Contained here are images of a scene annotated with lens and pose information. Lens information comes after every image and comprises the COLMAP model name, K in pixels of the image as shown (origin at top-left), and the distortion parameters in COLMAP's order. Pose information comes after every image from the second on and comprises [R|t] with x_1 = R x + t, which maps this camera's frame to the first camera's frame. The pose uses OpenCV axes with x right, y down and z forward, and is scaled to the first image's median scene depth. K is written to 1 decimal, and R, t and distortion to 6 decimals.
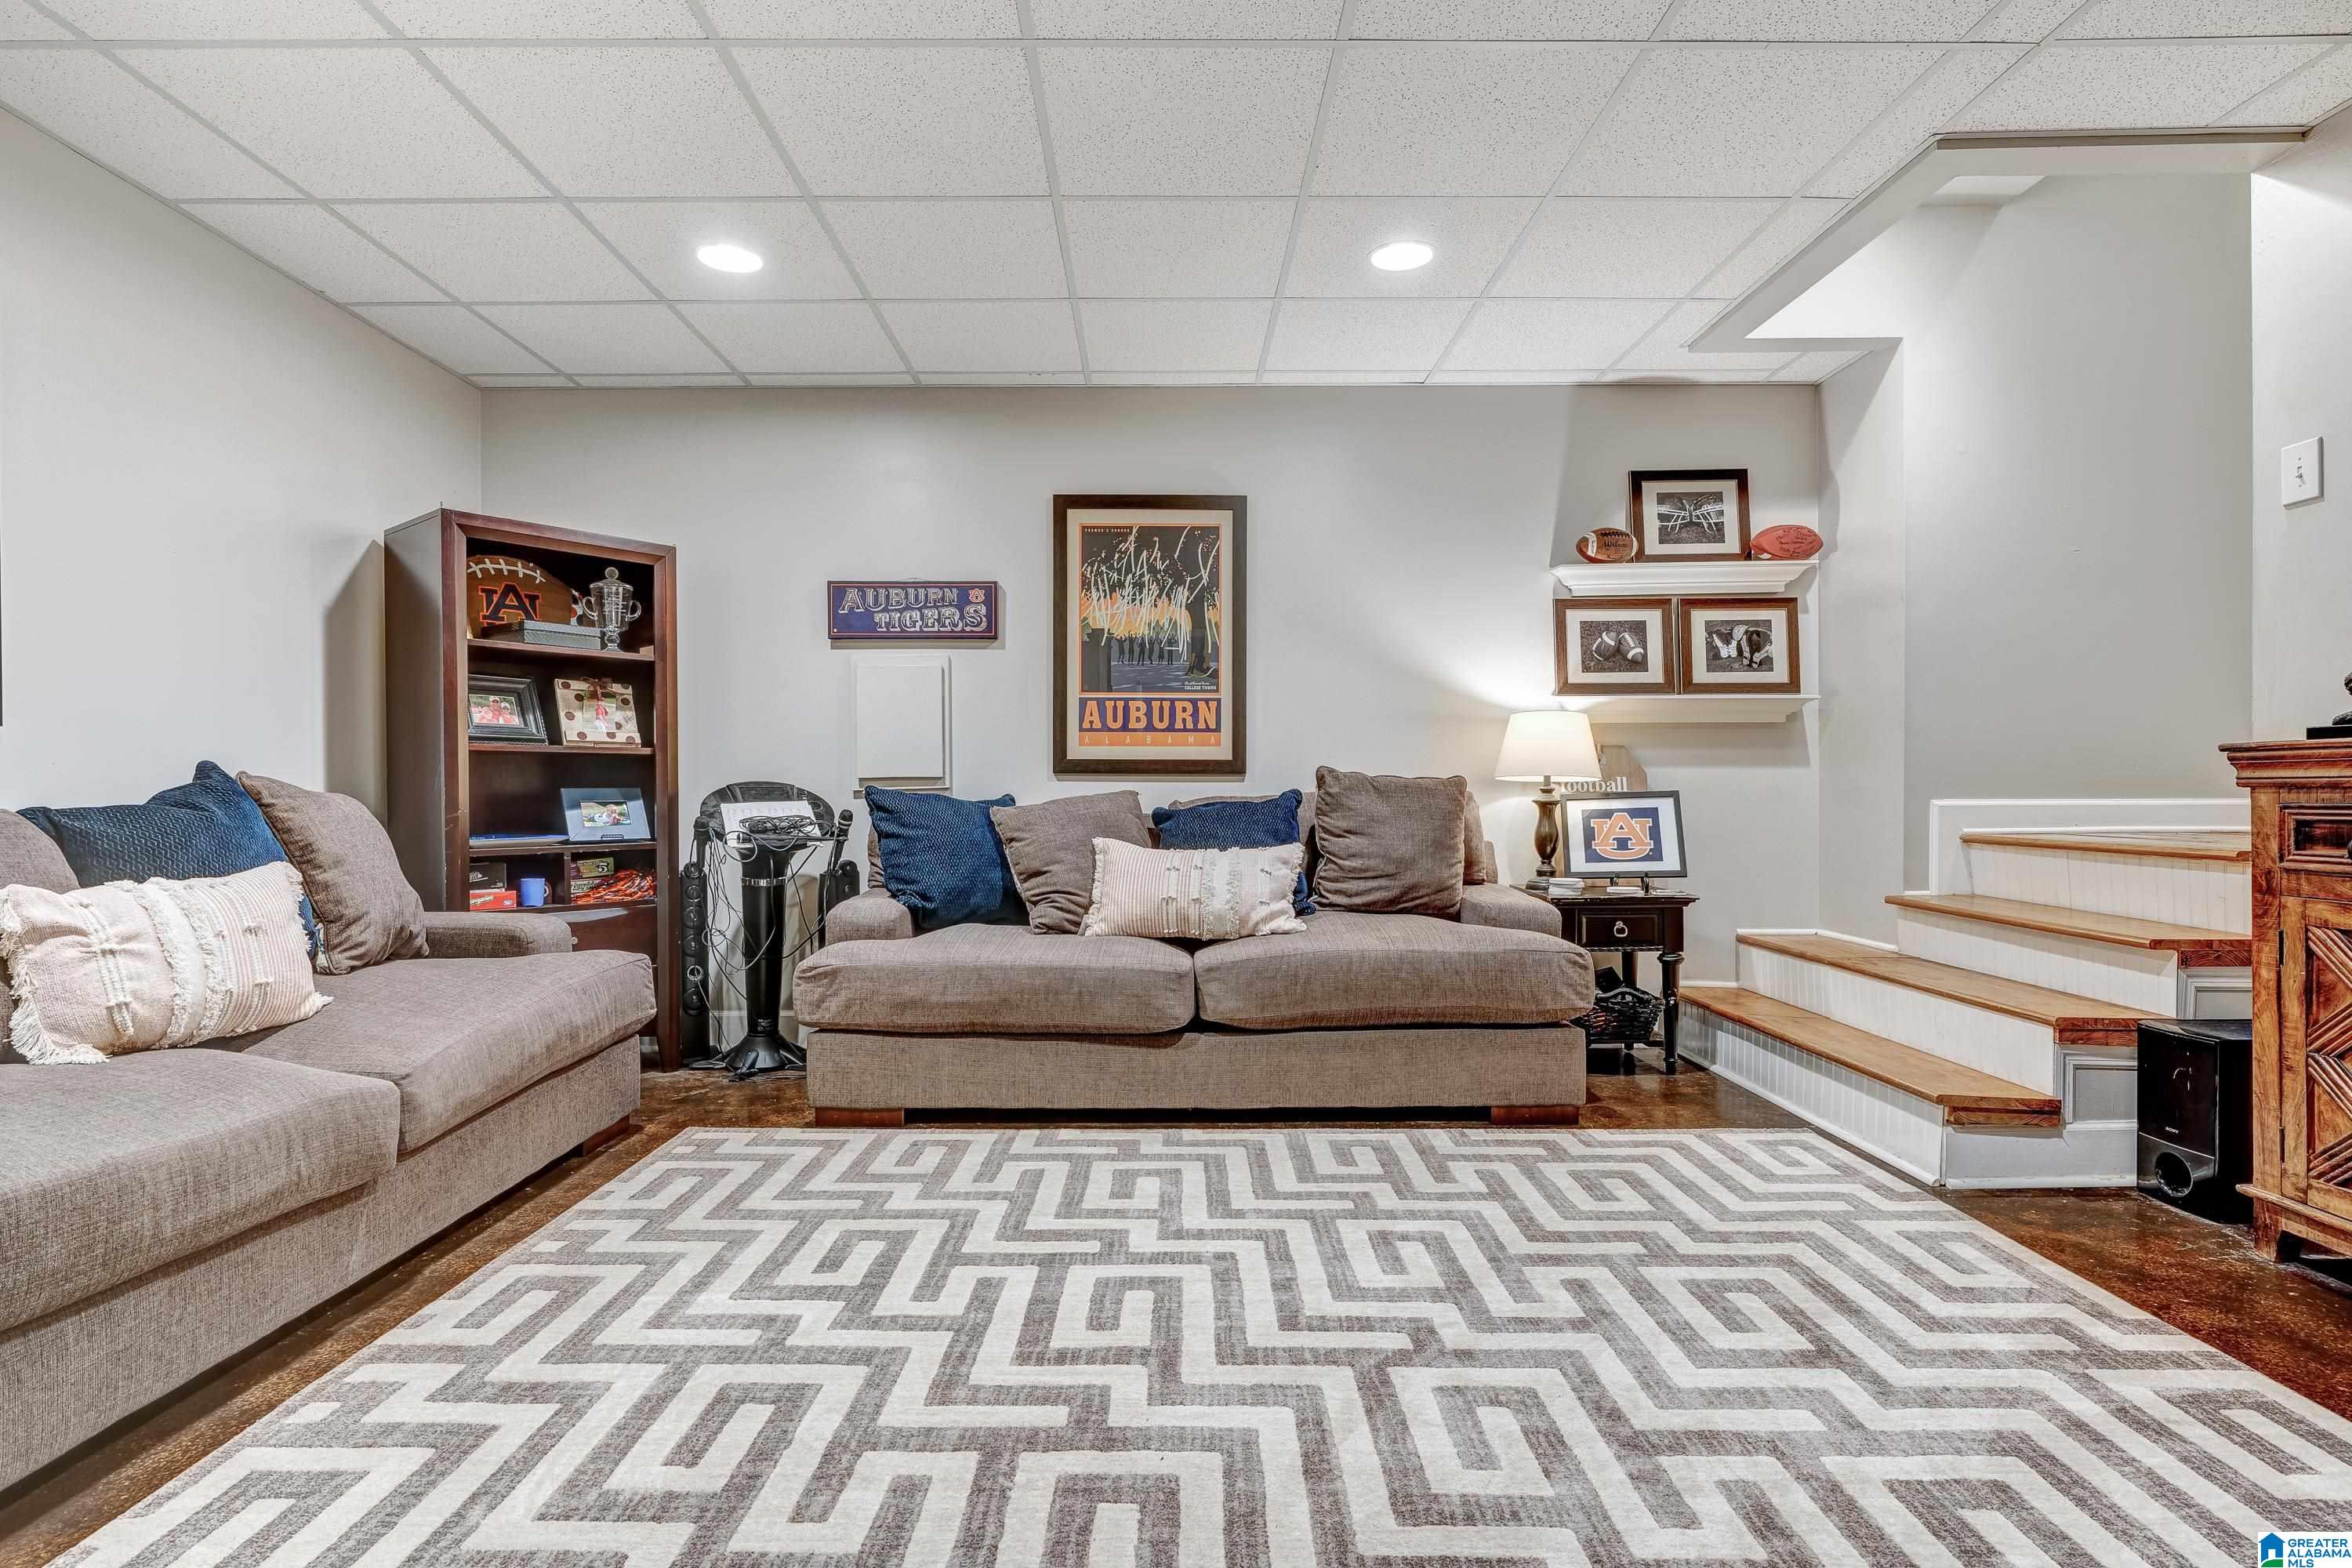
lens RADIAL K [[1194.8, 0, 1169.0], [0, 1194.8, 780.4], [0, 0, 1]] dist [-0.003221, 0.000634]
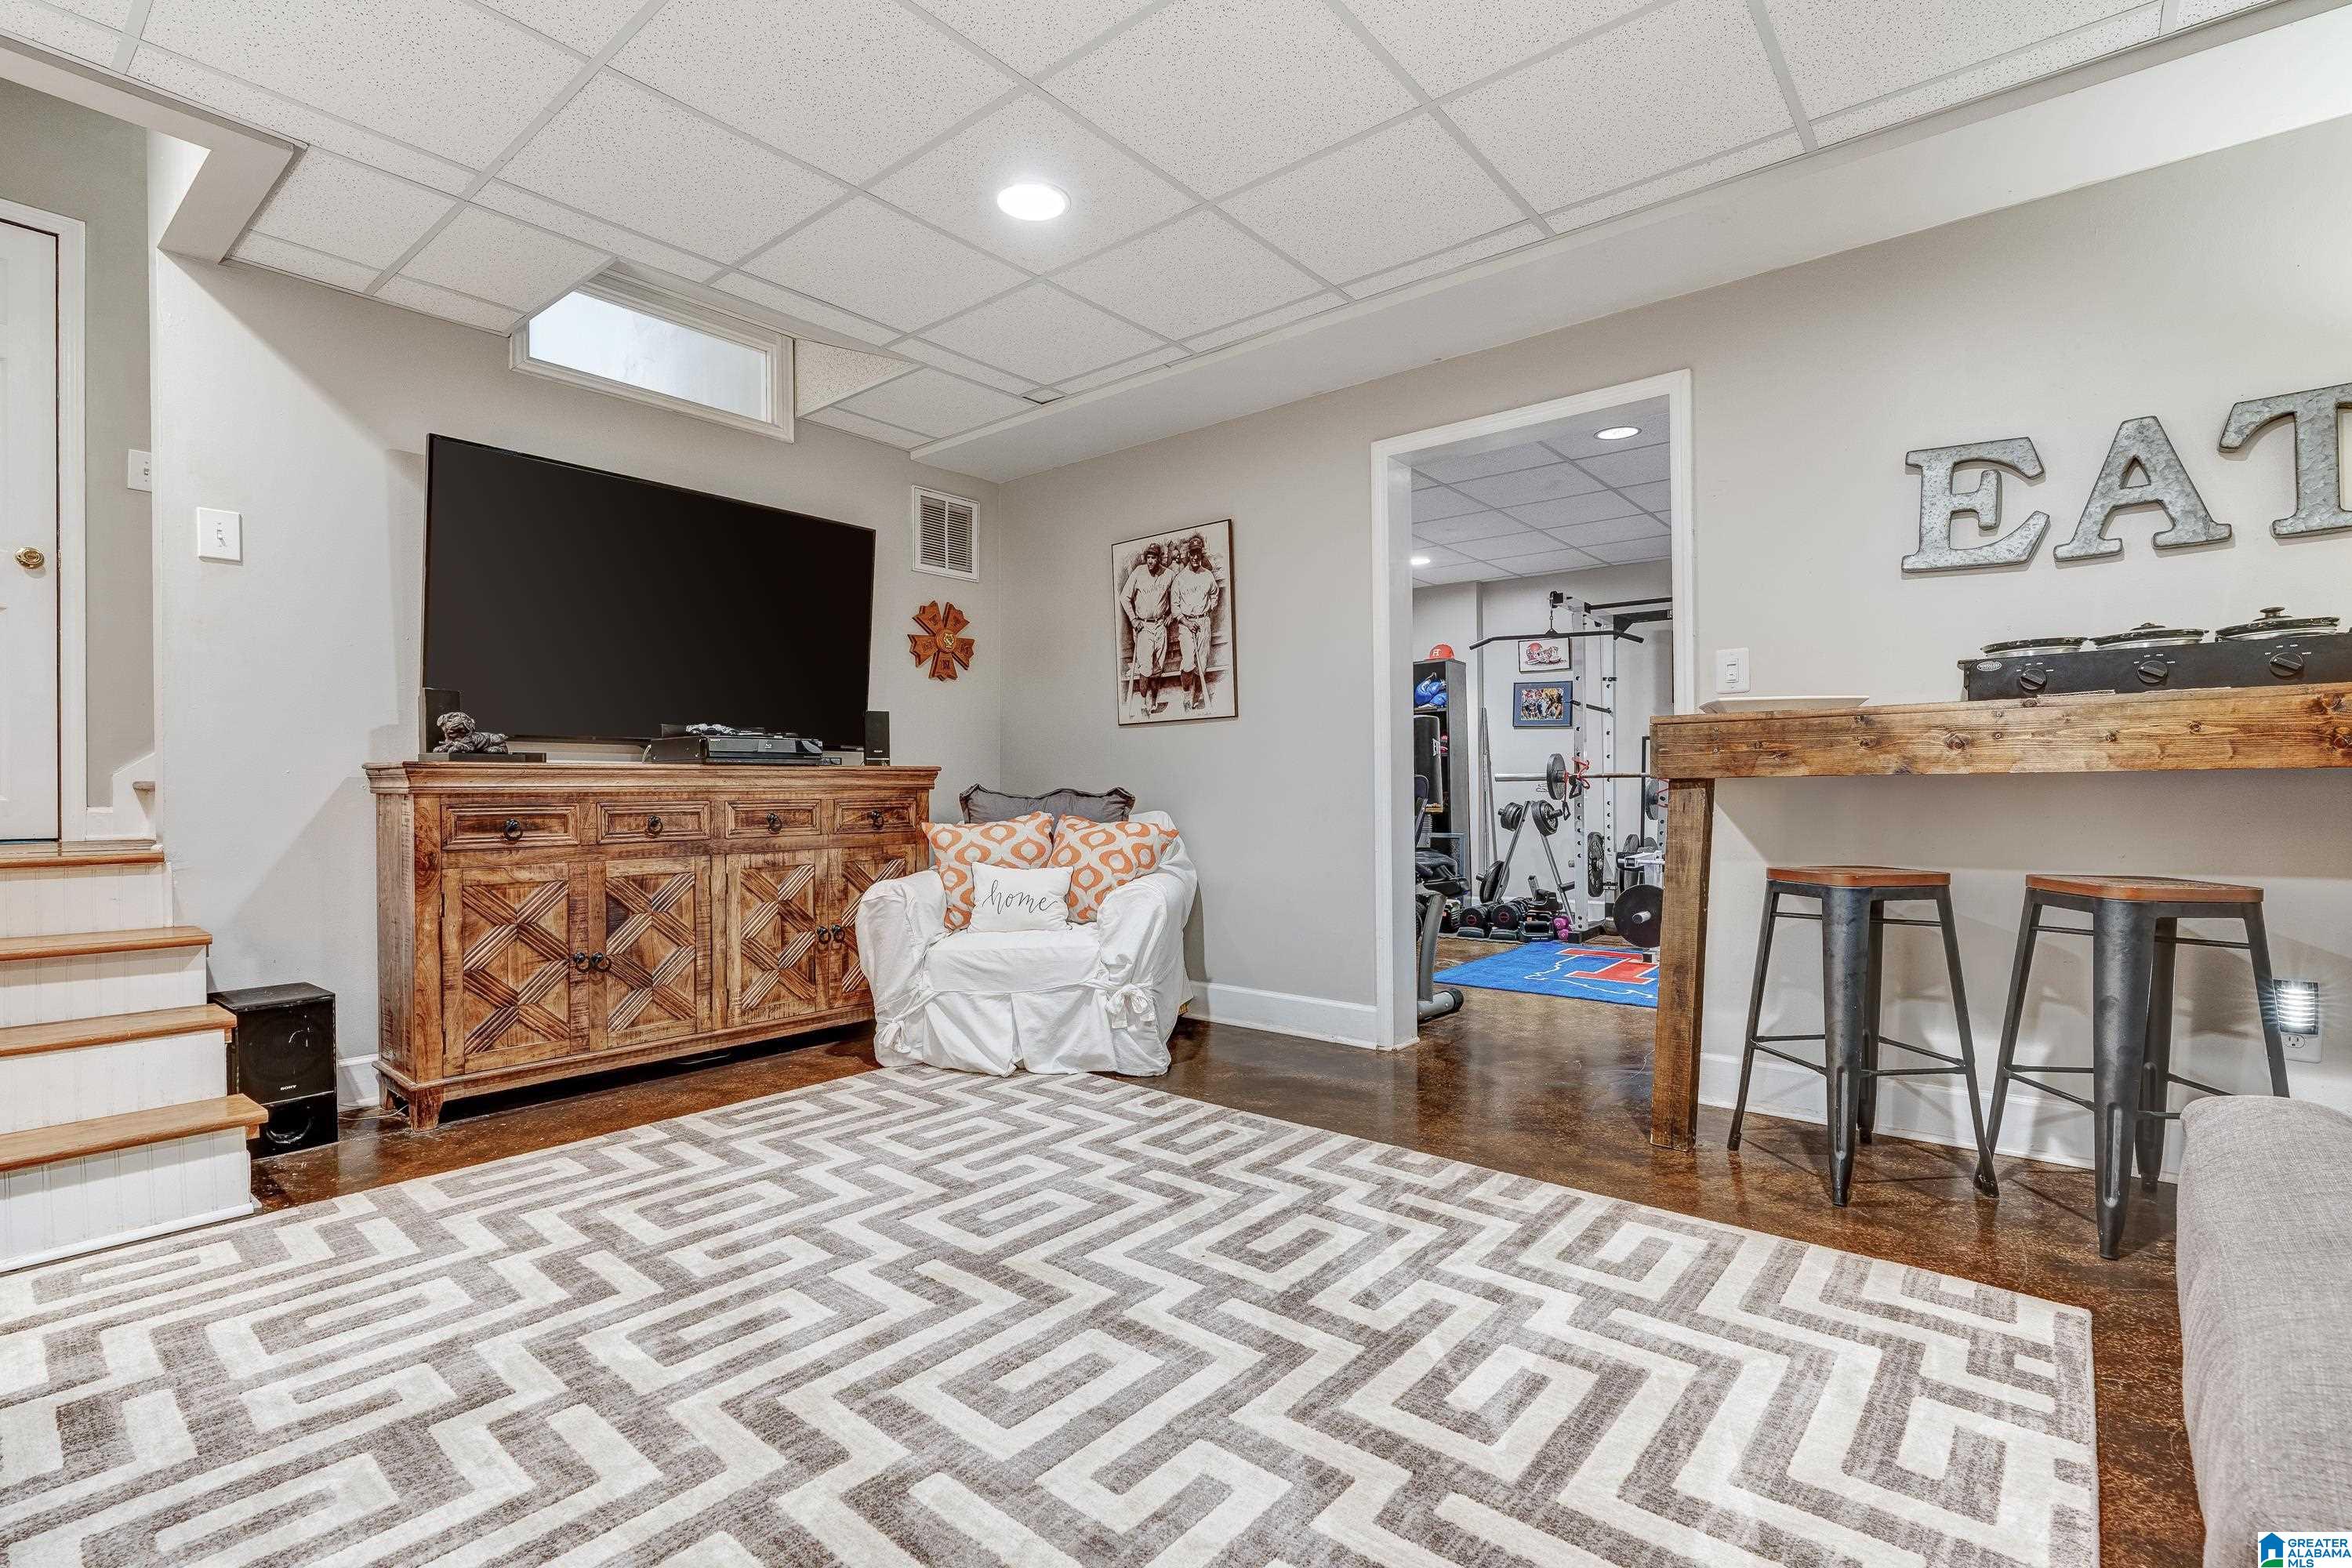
lens RADIAL K [[1083.2, 0, 1172.7], [0, 1083.2, 794.7], [0, 0, 1]] dist [-0.006129, 0.000124]
pose [[-0.771194, 0.005084, 0.636579, -0.629998], [0.000817, 0.999975, -0.006997, 0.018580], [-0.636599, -0.004876, -0.771179, 1.586510]]
